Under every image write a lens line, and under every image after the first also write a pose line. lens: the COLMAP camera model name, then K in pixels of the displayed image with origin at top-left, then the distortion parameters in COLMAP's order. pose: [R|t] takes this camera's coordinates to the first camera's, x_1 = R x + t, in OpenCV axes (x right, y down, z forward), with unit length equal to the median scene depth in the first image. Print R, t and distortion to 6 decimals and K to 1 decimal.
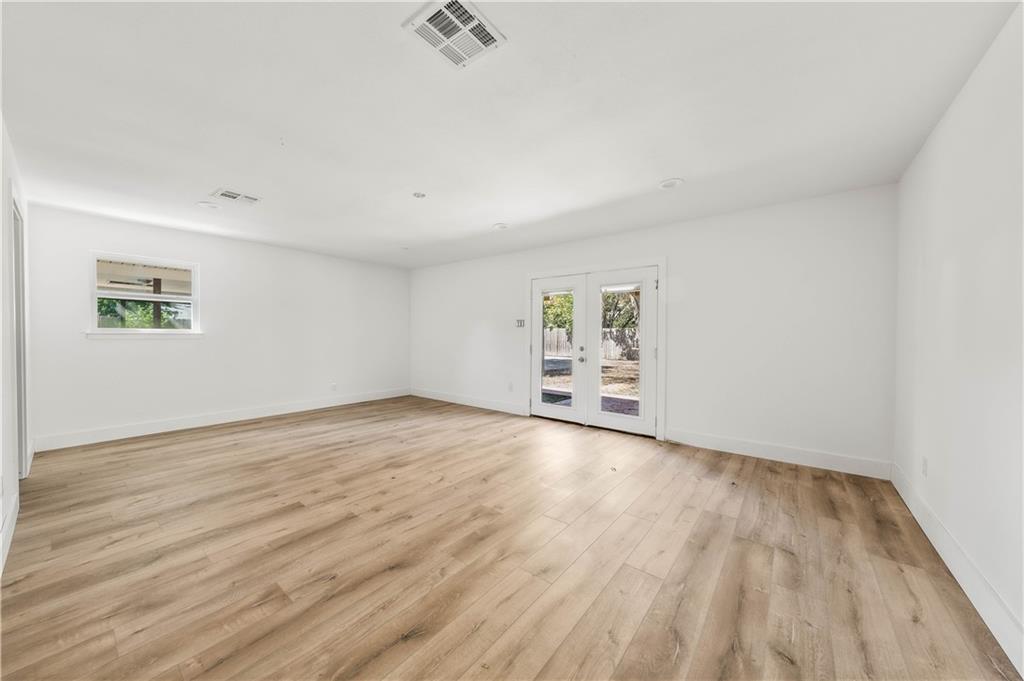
lens RADIAL K [[360.5, 0, 512.5], [0, 360.5, 336.4], [0, 0, 1]] dist [-0.001788, -0.000050]
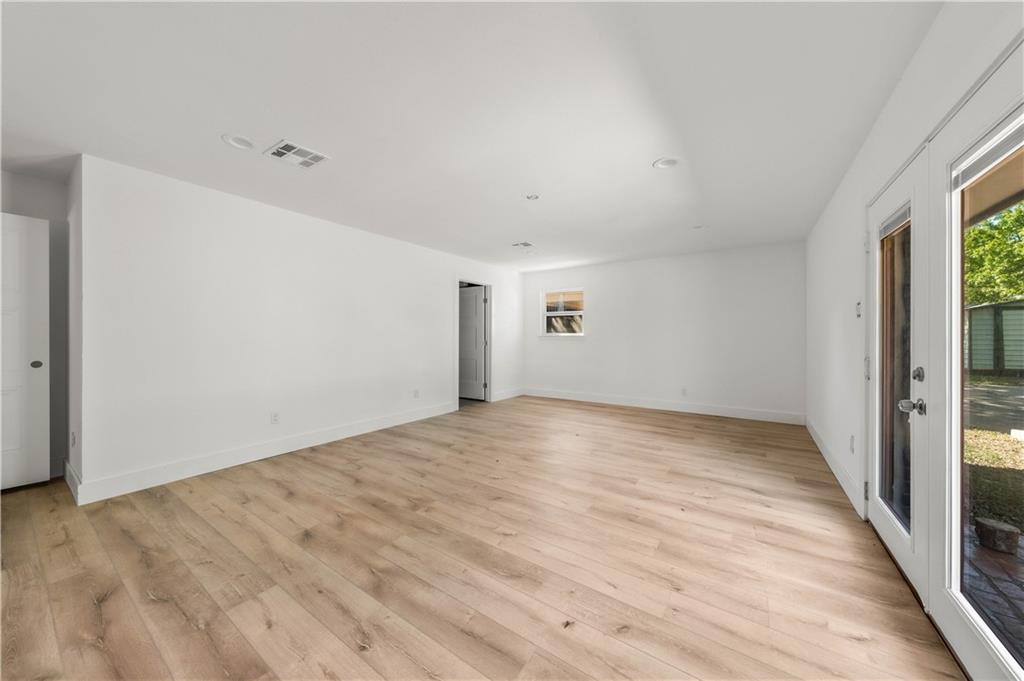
lens RADIAL K [[350.4, 0, 513.6], [0, 350.4, 339.6], [0, 0, 1]] dist [-0.000904, 0.000309]
pose [[0.077545, 0.006834, -0.996965, 0.780990], [-0.004429, 0.999969, 0.006510, -0.000441], [0.996979, 0.003910, 0.077573, 0.962629]]
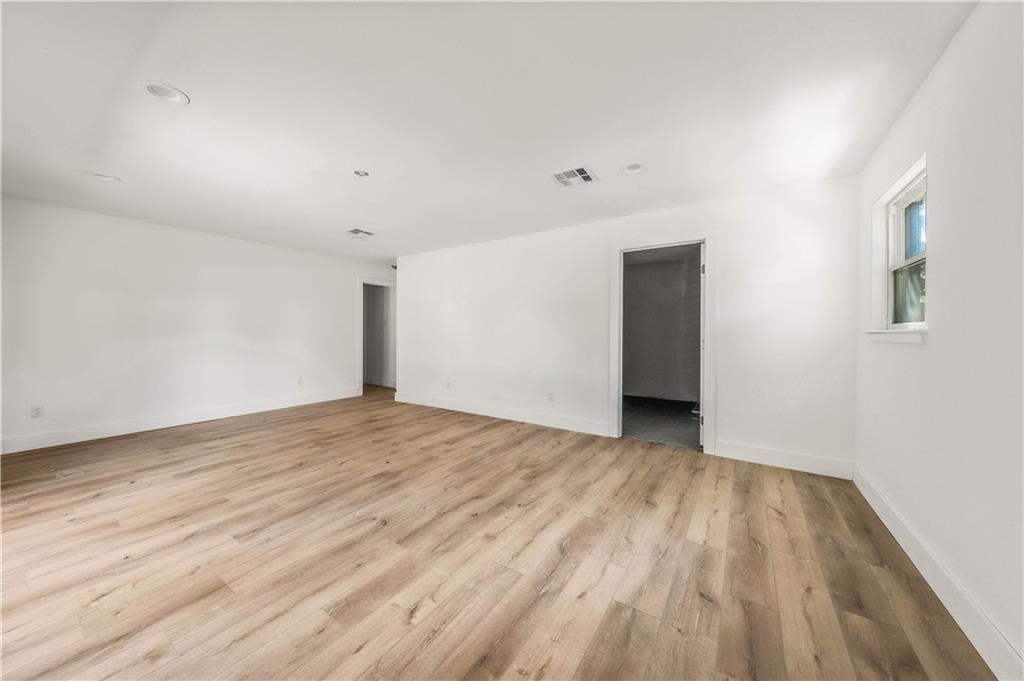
lens RADIAL K [[350.4, 0, 513.6], [0, 350.4, 339.6], [0, 0, 1]] dist [-0.000904, 0.000309]
pose [[-0.995972, -0.004294, -0.089567, -0.612766], [-0.006154, 0.999771, 0.020499, -0.002789], [0.089459, 0.020968, -0.995770, 2.080649]]
